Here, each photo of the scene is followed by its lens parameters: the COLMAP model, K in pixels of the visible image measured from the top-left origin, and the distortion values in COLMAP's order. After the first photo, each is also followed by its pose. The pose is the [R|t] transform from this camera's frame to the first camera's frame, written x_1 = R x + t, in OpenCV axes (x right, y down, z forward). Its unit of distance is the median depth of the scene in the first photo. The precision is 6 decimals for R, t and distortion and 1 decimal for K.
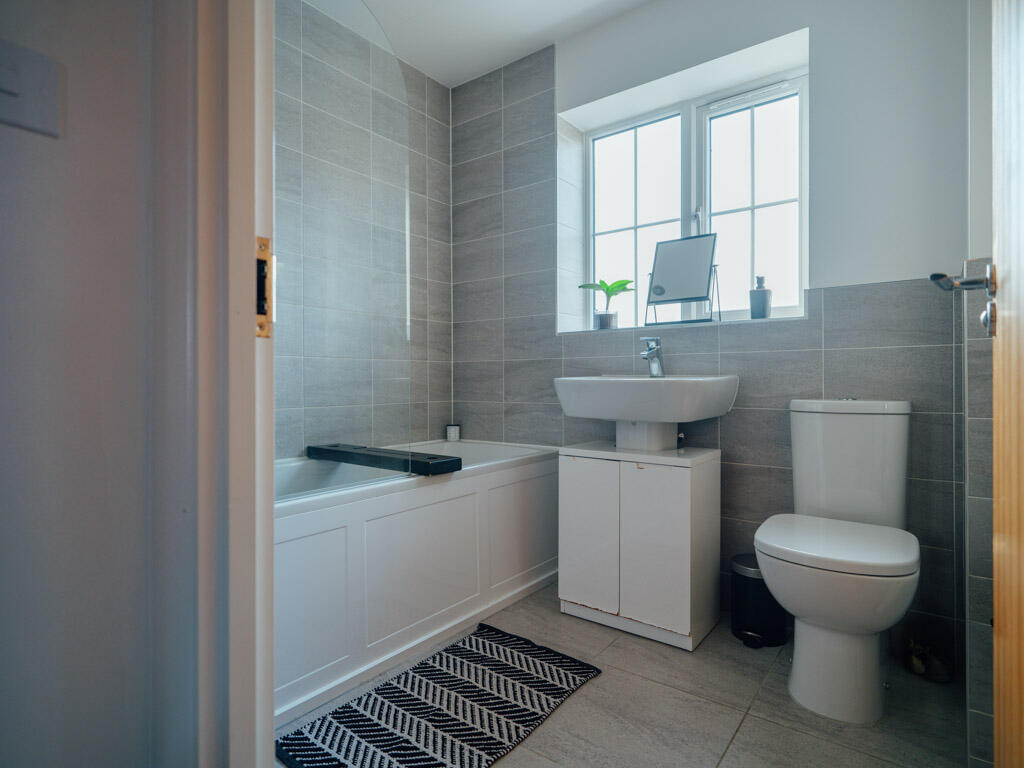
lens RADIAL K [[553.0, 0, 509.9], [0, 553.0, 380.6], [0, 0, 1]] dist [0.003714, 0.000268]
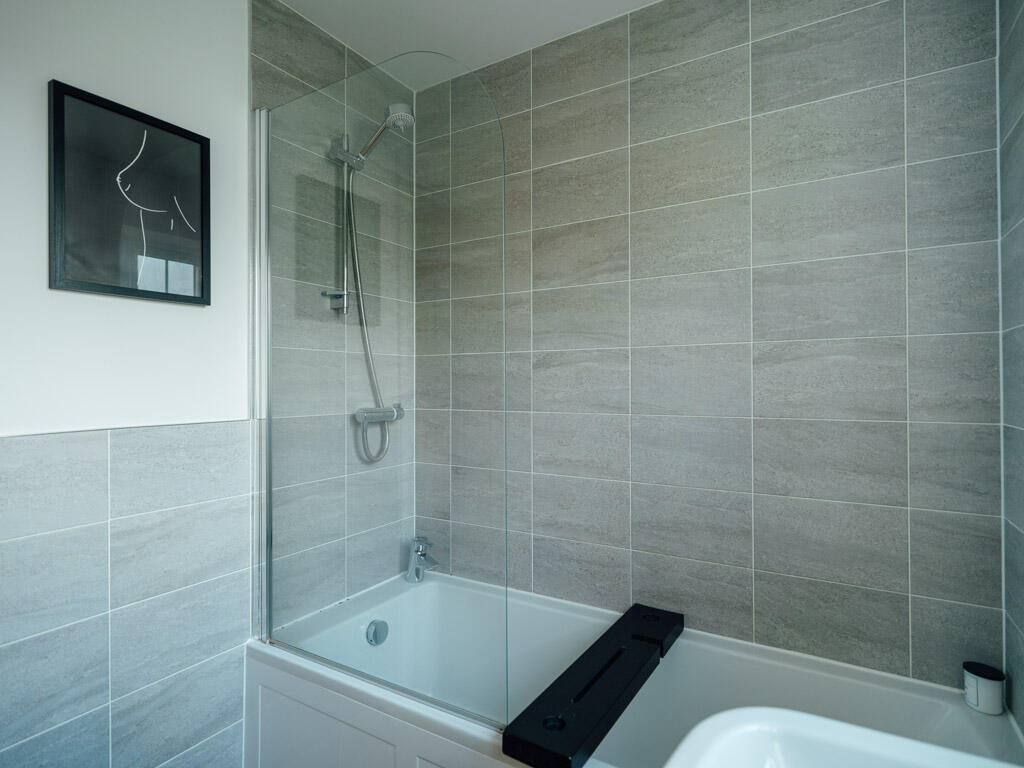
lens RADIAL K [[553.0, 0, 509.9], [0, 553.0, 380.6], [0, 0, 1]] dist [0.003714, 0.000268]
pose [[0.105322, -0.006994, -0.994414, 0.322805], [0.001408, 0.999975, -0.006884, -0.157931], [0.994437, -0.000675, 0.105329, 0.678401]]
